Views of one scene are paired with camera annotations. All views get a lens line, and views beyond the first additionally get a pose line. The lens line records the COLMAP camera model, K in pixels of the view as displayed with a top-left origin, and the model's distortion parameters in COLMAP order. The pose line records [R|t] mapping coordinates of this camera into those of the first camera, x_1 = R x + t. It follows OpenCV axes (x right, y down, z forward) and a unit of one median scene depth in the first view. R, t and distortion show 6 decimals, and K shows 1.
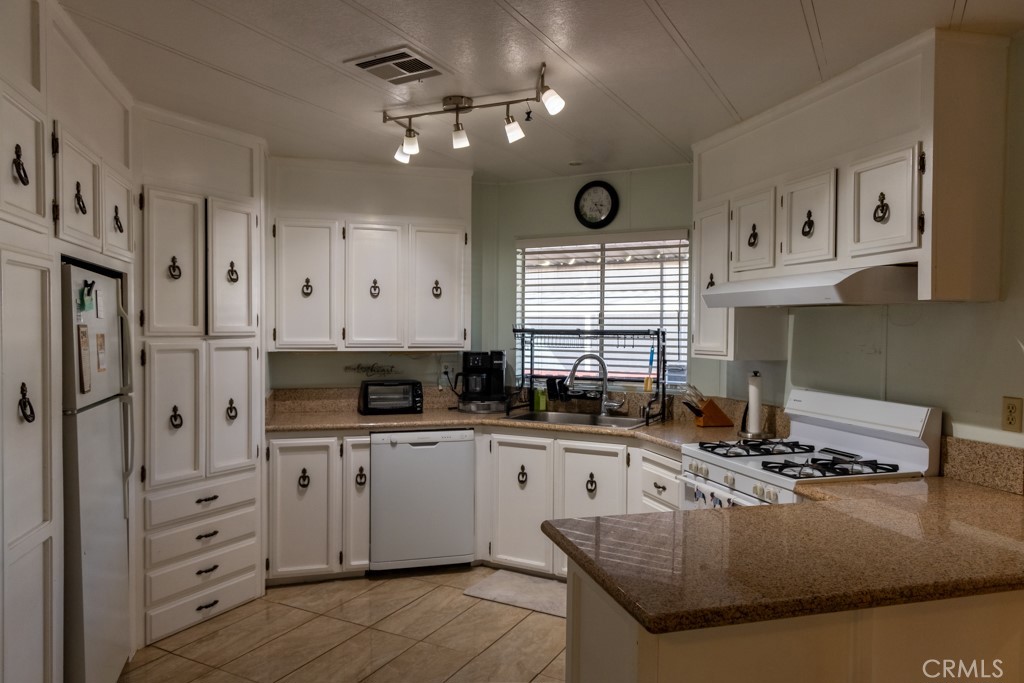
lens RADIAL K [[695.0, 0, 514.9], [0, 695.0, 341.0], [0, 0, 1]] dist [0.016737, -0.004998]
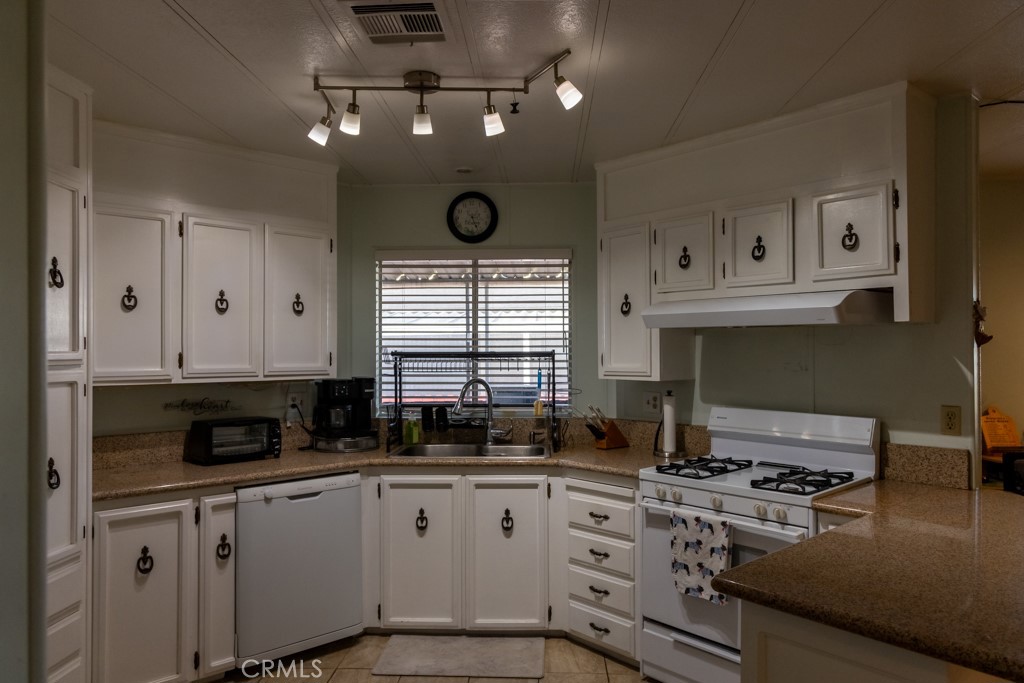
lens RADIAL K [[695.0, 0, 511.5], [0, 695.0, 341.2], [0, 0, 1]] dist [0.016737, -0.004998]
pose [[0.897160, -0.003025, 0.441695, -0.291901], [0.017000, 0.999472, -0.027684, -0.004571], [-0.441378, 0.032346, 0.896738, 0.177116]]
